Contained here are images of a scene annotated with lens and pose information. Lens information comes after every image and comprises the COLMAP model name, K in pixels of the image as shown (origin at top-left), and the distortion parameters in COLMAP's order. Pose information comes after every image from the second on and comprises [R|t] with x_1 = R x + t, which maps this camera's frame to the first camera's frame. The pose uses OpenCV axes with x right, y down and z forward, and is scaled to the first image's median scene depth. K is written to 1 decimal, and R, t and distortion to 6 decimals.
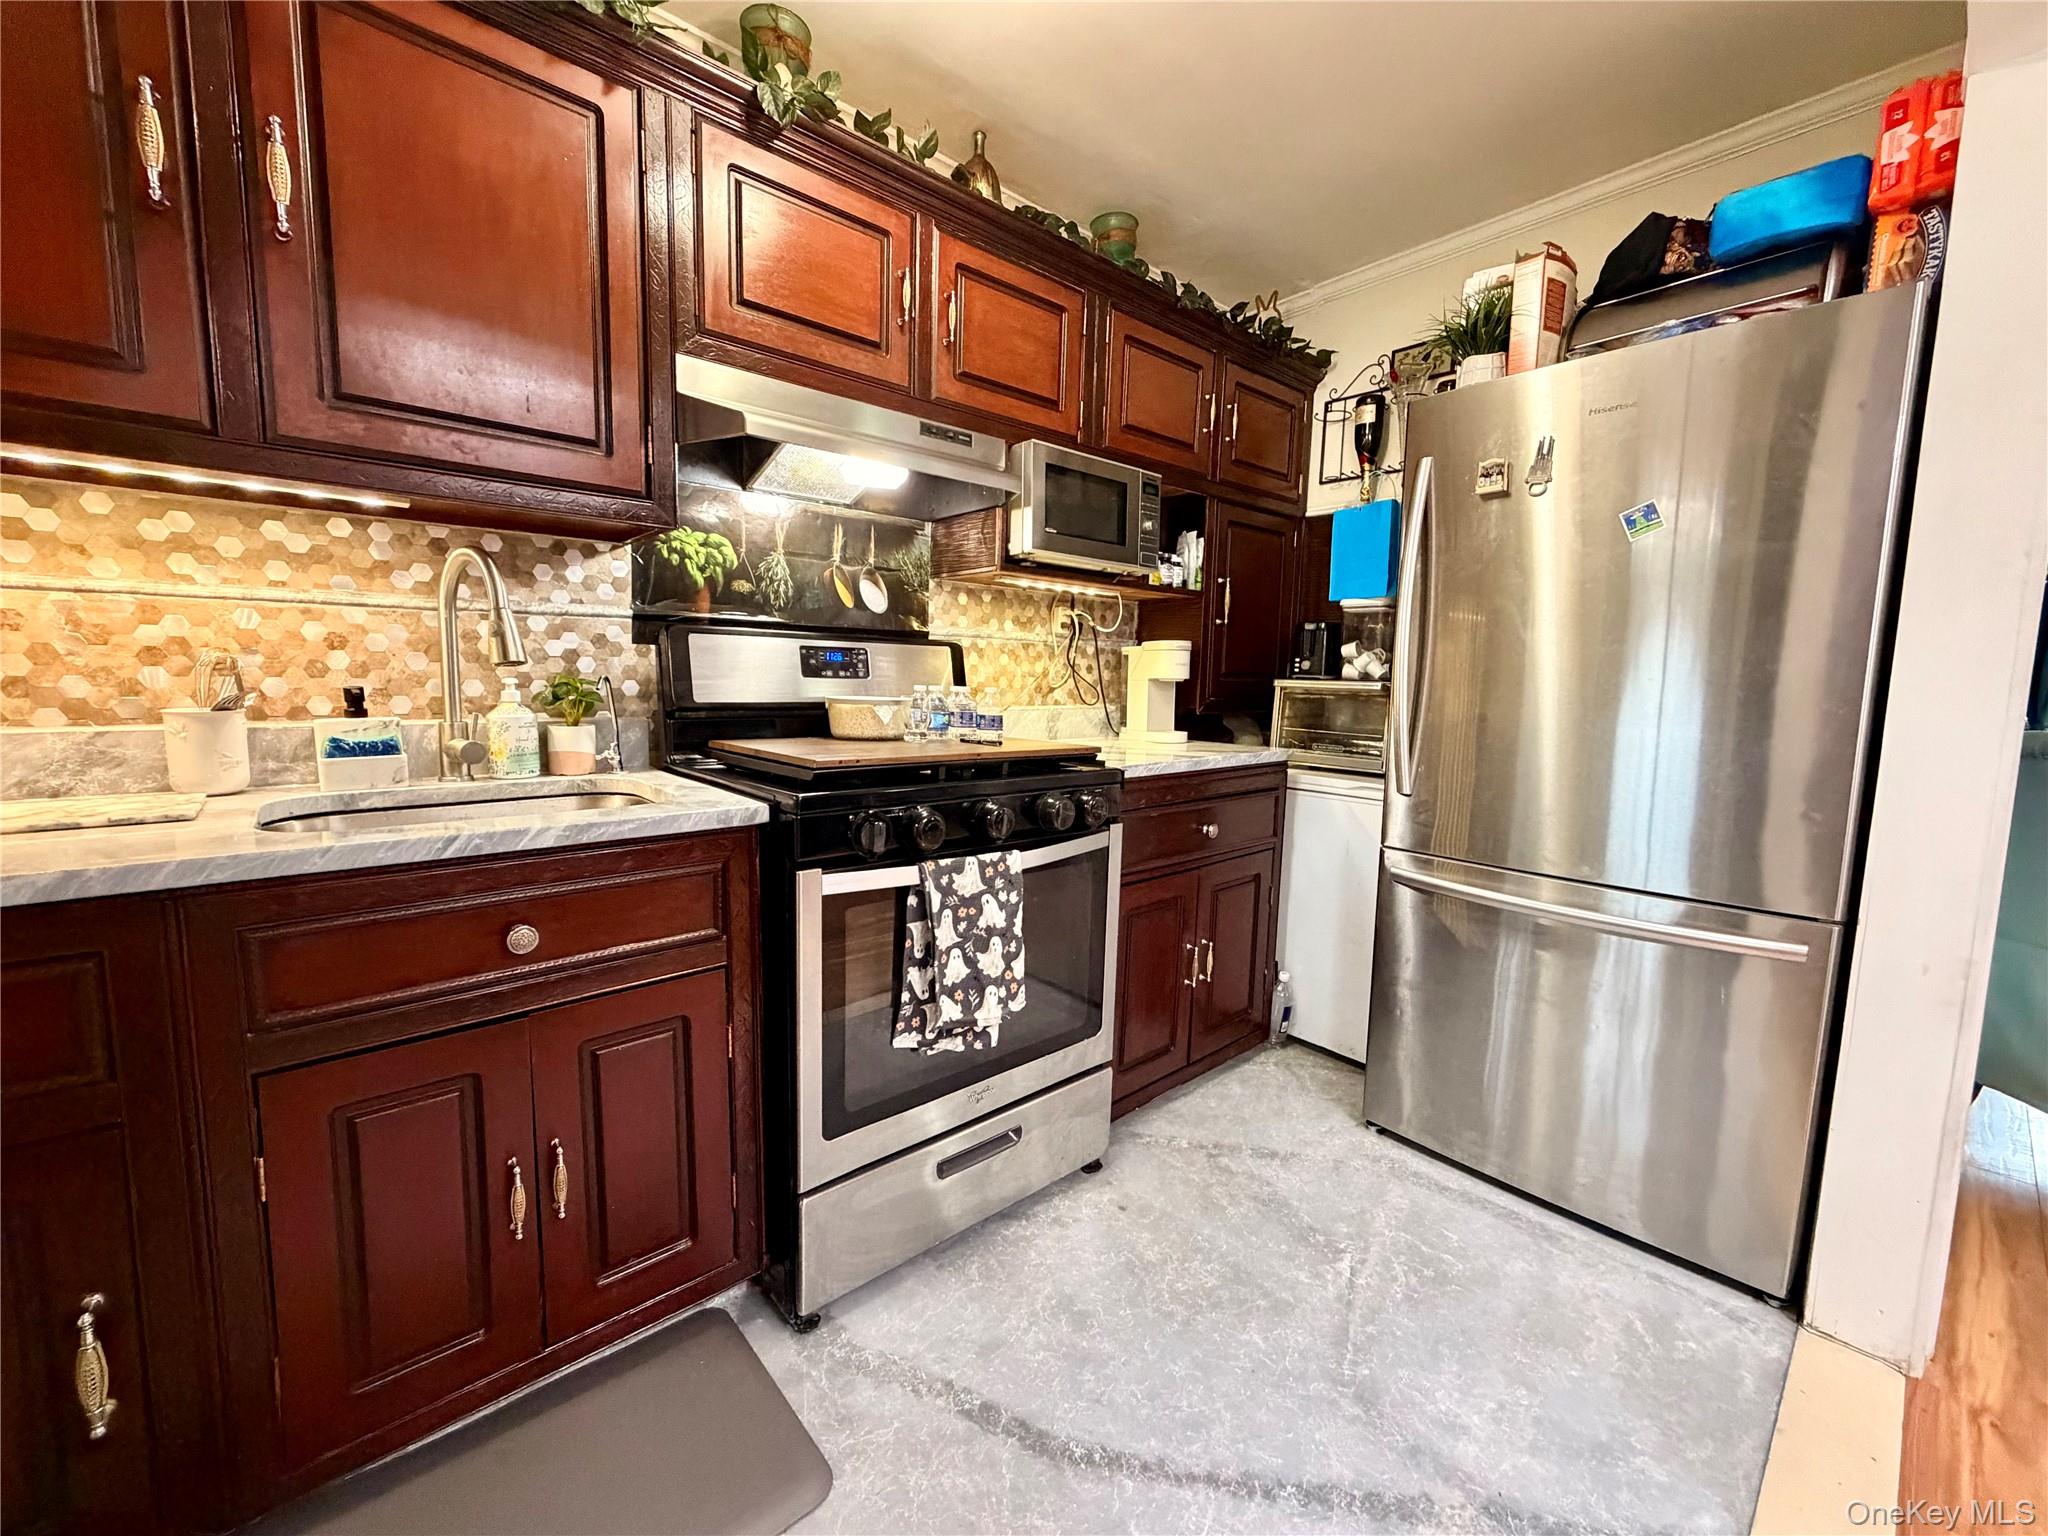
lens RADIAL K [[819.9, 0, 1023.5], [0, 819.9, 767.6], [0, 0, 1]] dist [0.001937, 0.000402]
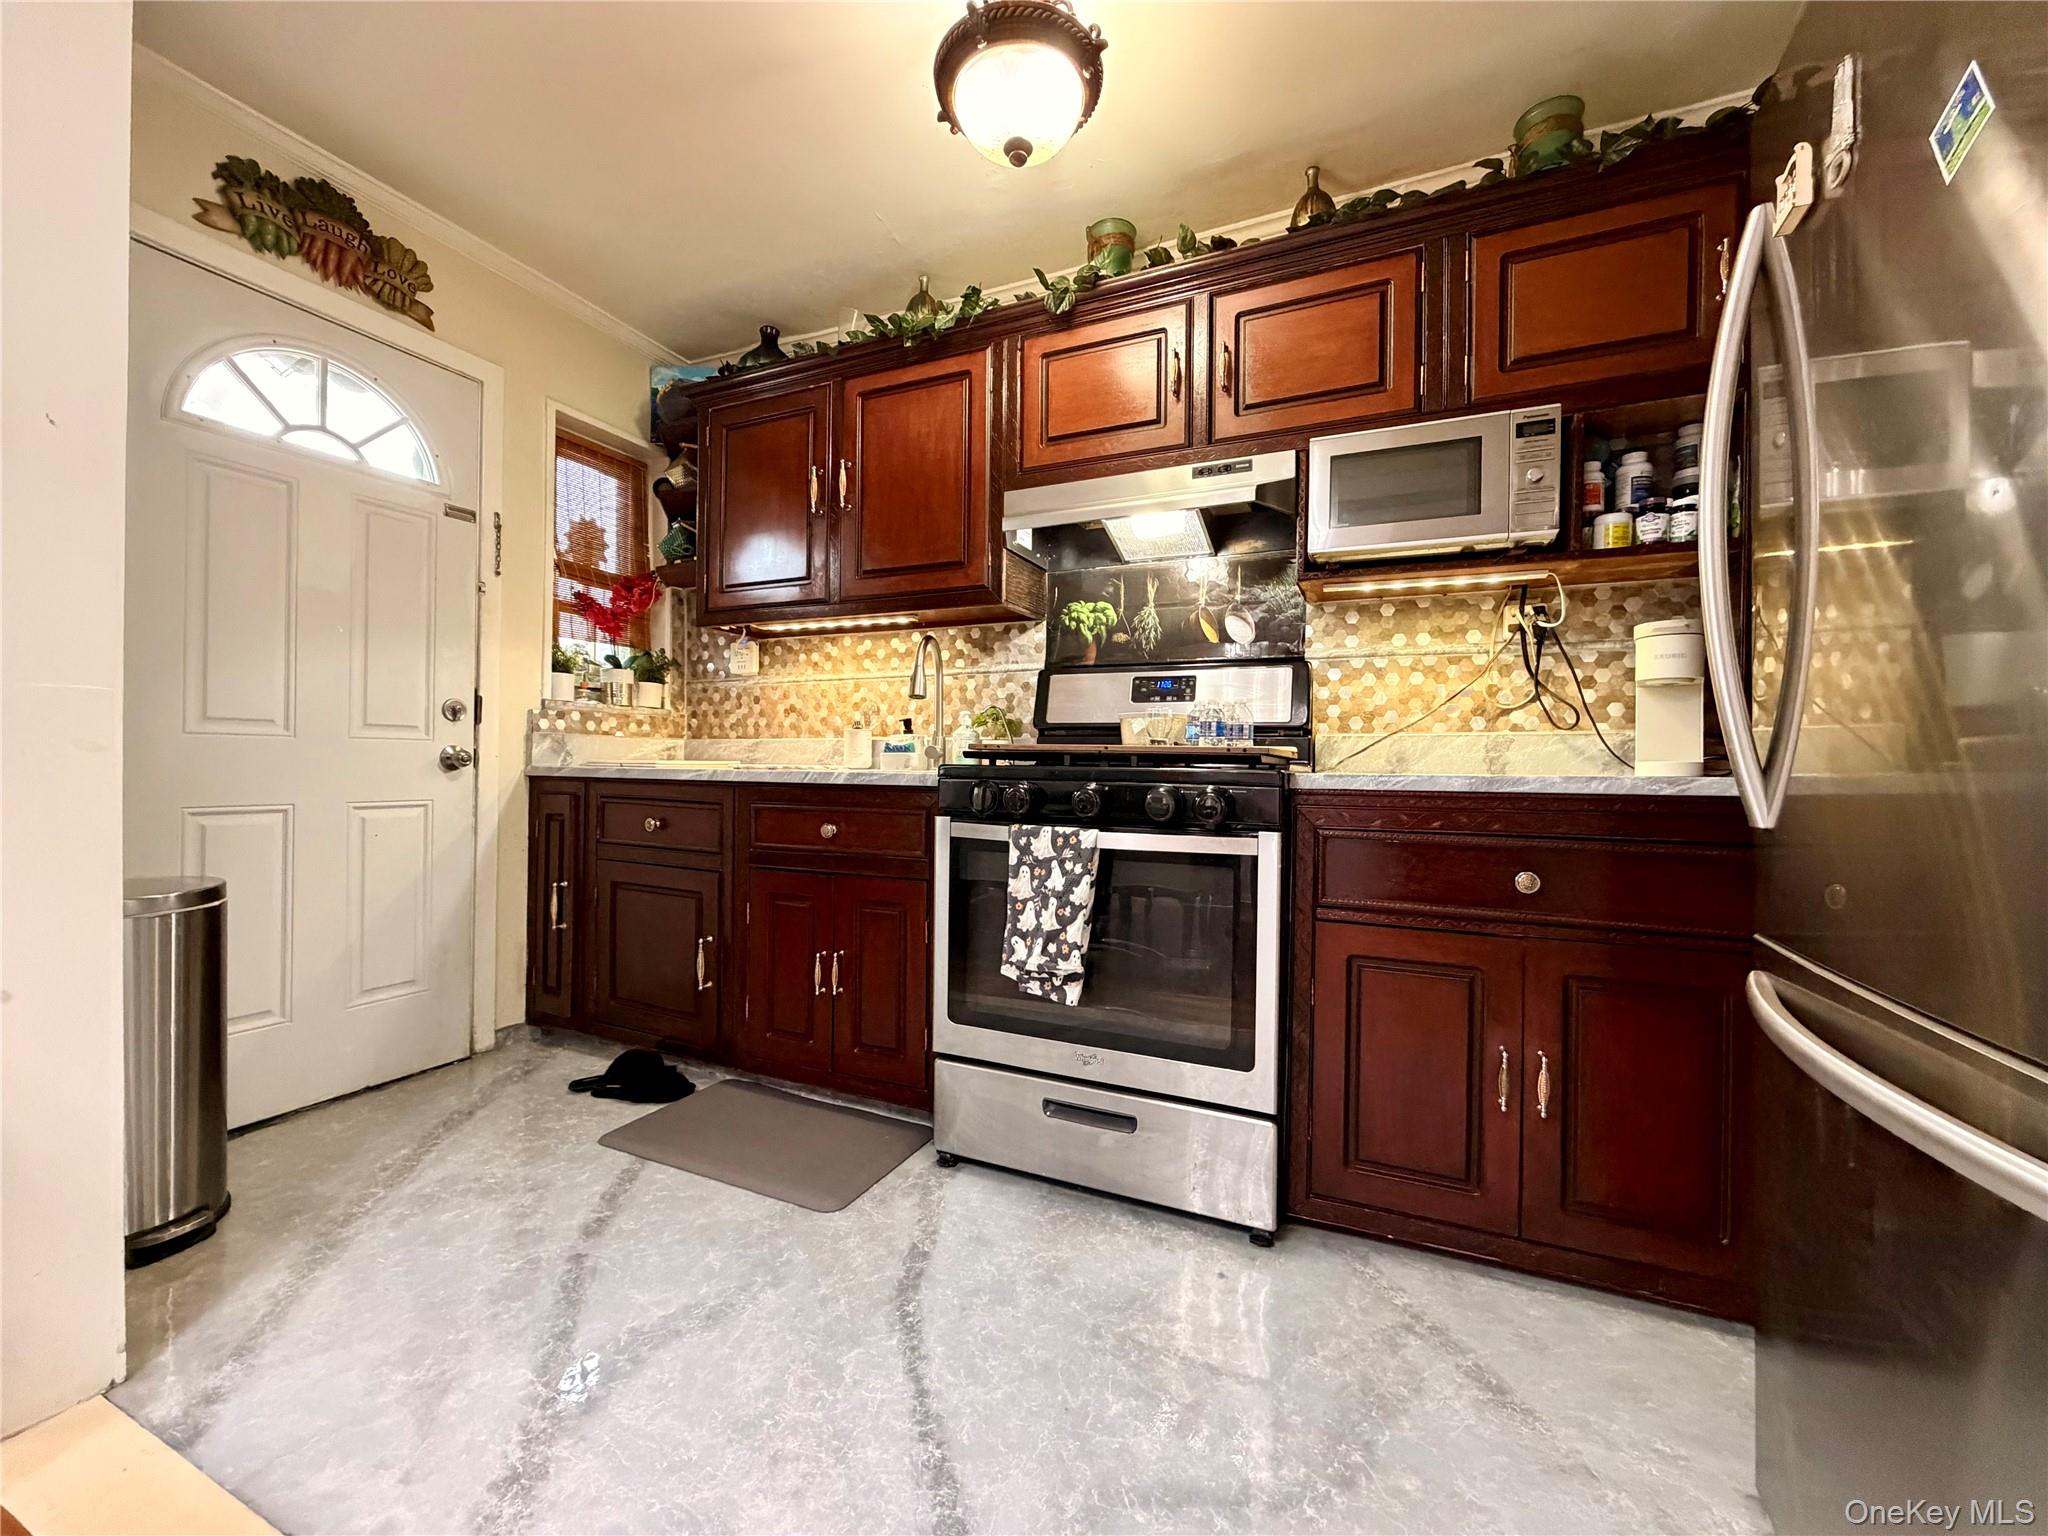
lens RADIAL K [[819.9, 0, 1019.9], [0, 819.9, 769.1], [0, 0, 1]] dist [0.001937, 0.000402]
pose [[0.404739, -0.011330, -0.914362, 0.958235], [-0.108969, 0.992201, -0.060529, 0.098408], [0.907917, 0.124135, 0.400347, 0.458790]]
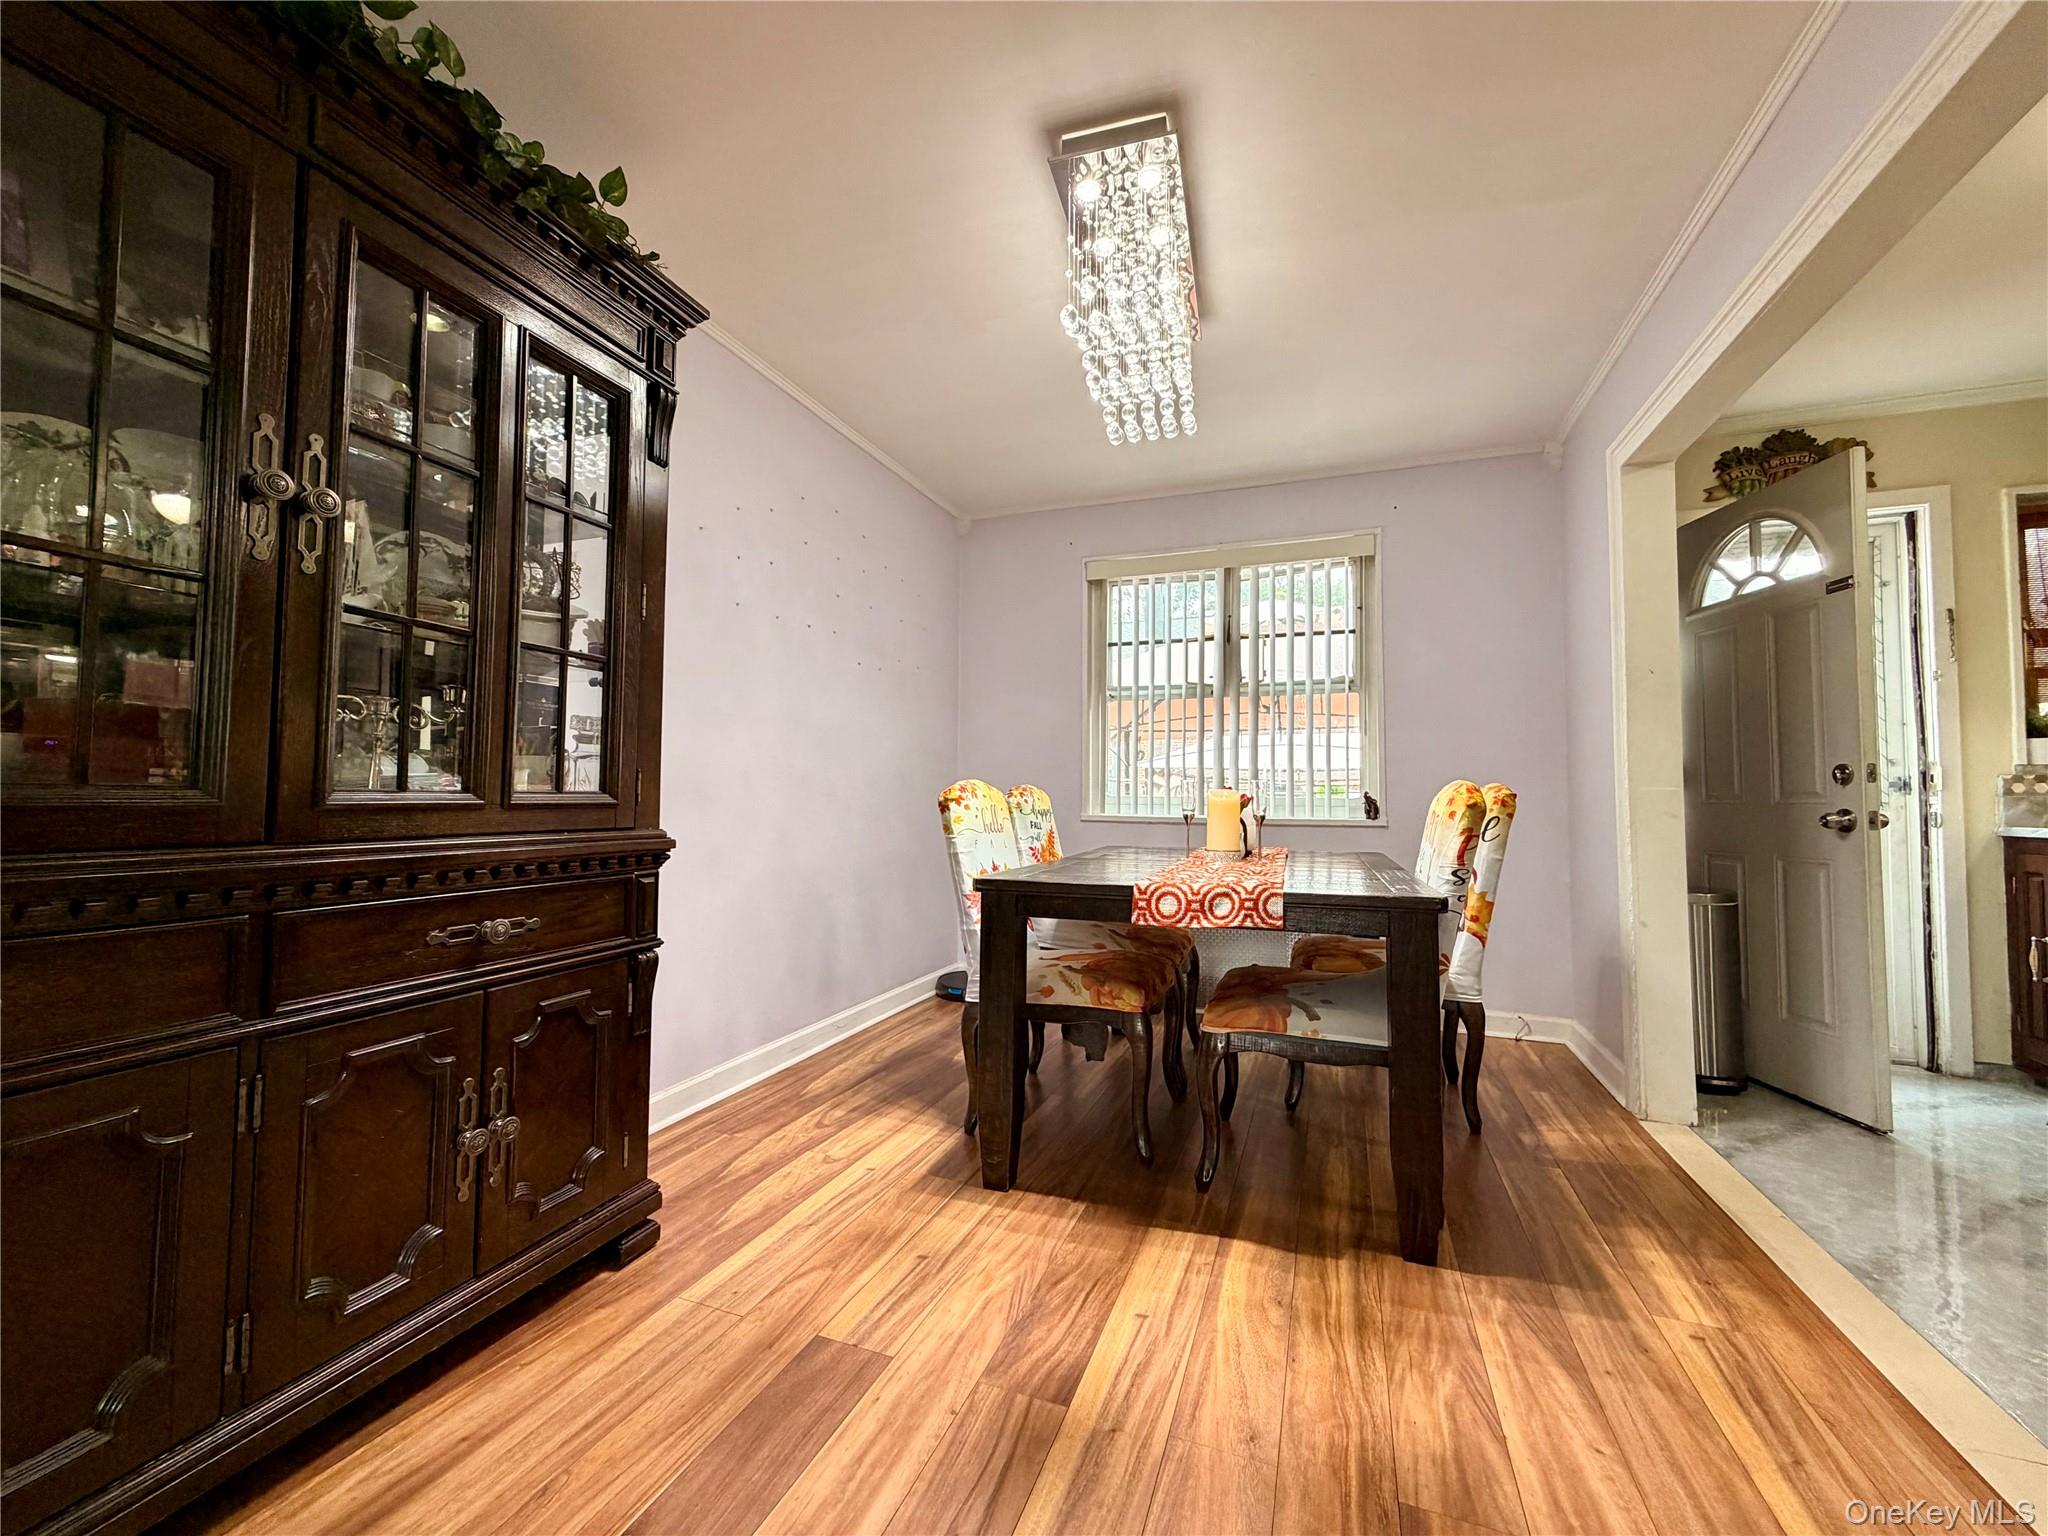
lens RADIAL K [[819.9, 0, 1026.8], [0, 819.9, 770.1], [0, 0, 1]] dist [0.001937, 0.000402]
pose [[-0.880480, -0.045356, -0.471908, 1.874636], [-0.074692, 0.996253, 0.043608, 0.050512], [0.468162, 0.073644, -0.880569, 0.835683]]
